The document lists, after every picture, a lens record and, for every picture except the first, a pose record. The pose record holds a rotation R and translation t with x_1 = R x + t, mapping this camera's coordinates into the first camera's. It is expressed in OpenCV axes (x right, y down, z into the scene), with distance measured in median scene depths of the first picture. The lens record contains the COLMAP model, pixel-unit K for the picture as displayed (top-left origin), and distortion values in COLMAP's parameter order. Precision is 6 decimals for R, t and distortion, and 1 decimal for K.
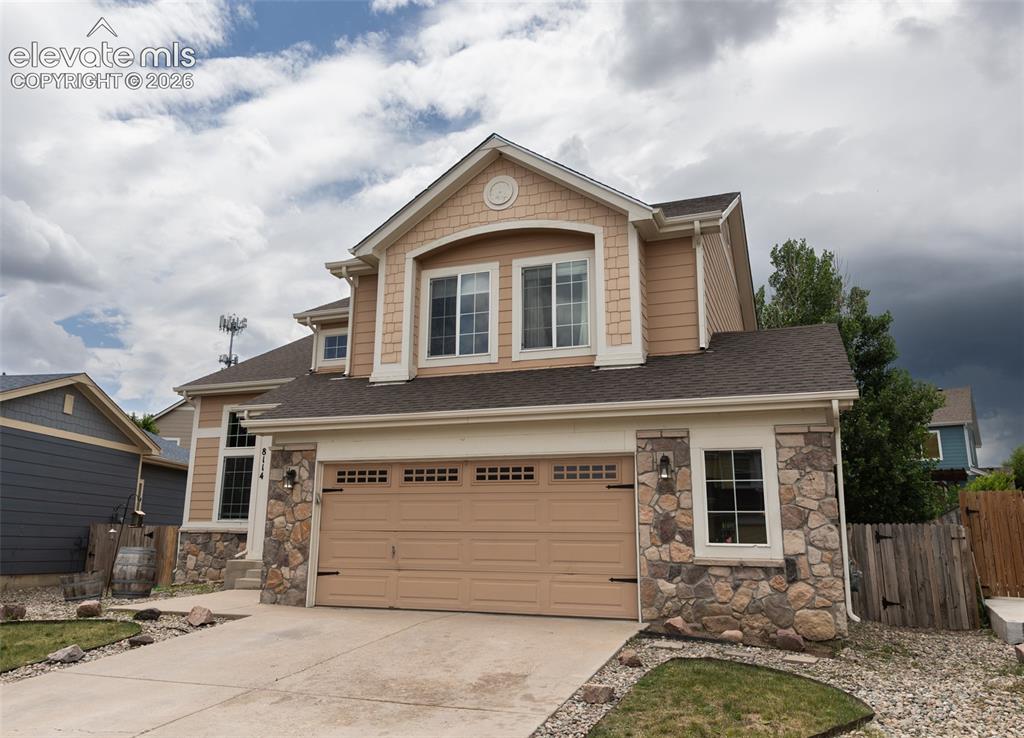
lens RADIAL K [[798.8, 0, 483.1], [0, 798.8, 338.0], [0, 0, 1]] dist [0.005605, 0.000486]
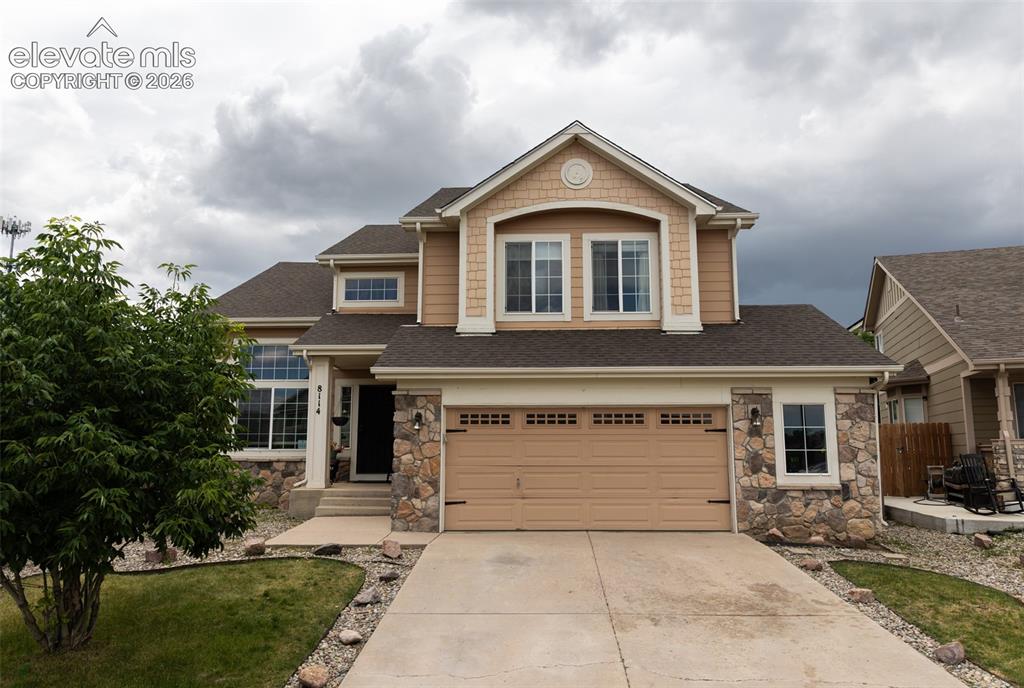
lens RADIAL K [[704.8, 0, 512.0], [0, 704.8, 344.0], [0, 0, 1]] dist [0.003370, 0.000417]
pose [[0.942411, 0.033786, 0.332747, -0.445731], [-0.069915, 0.992805, 0.097208, -0.033753], [-0.327068, -0.114874, 0.937993, 0.051784]]
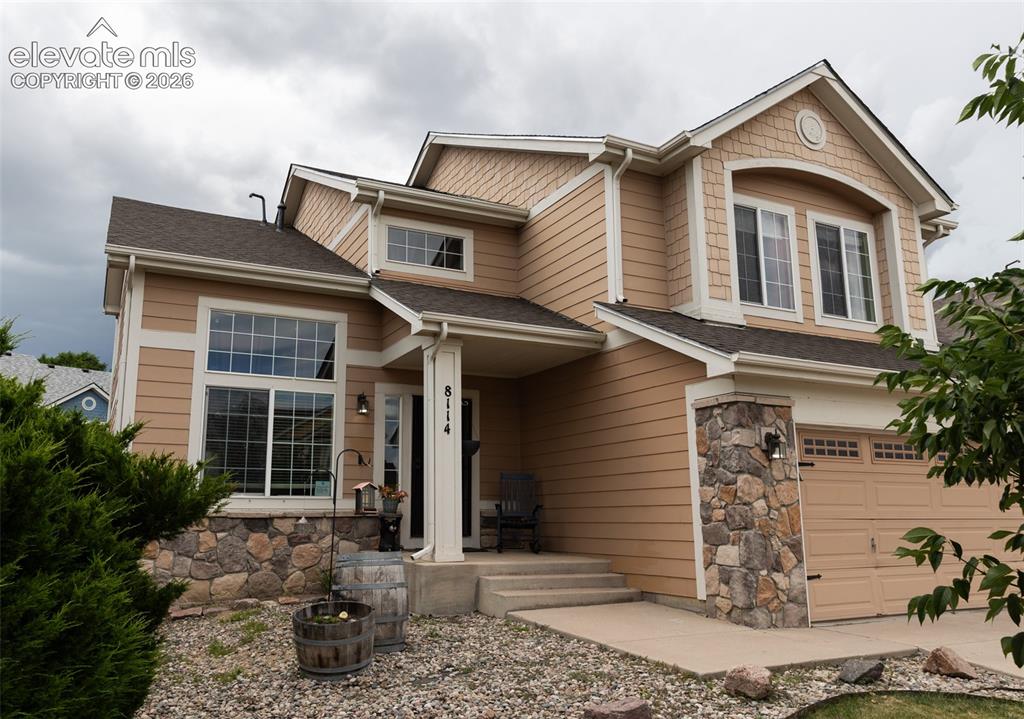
lens RADIAL K [[765.2, 0, 462.8], [0, 765.2, 367.7], [0, 0, 1]] dist [0.009149, 0.002978]
pose [[0.681699, 0.123465, 0.721140, -0.903257], [-0.175409, 0.984492, -0.002738, 0.158554], [-0.710294, -0.124628, 0.692784, 0.739502]]
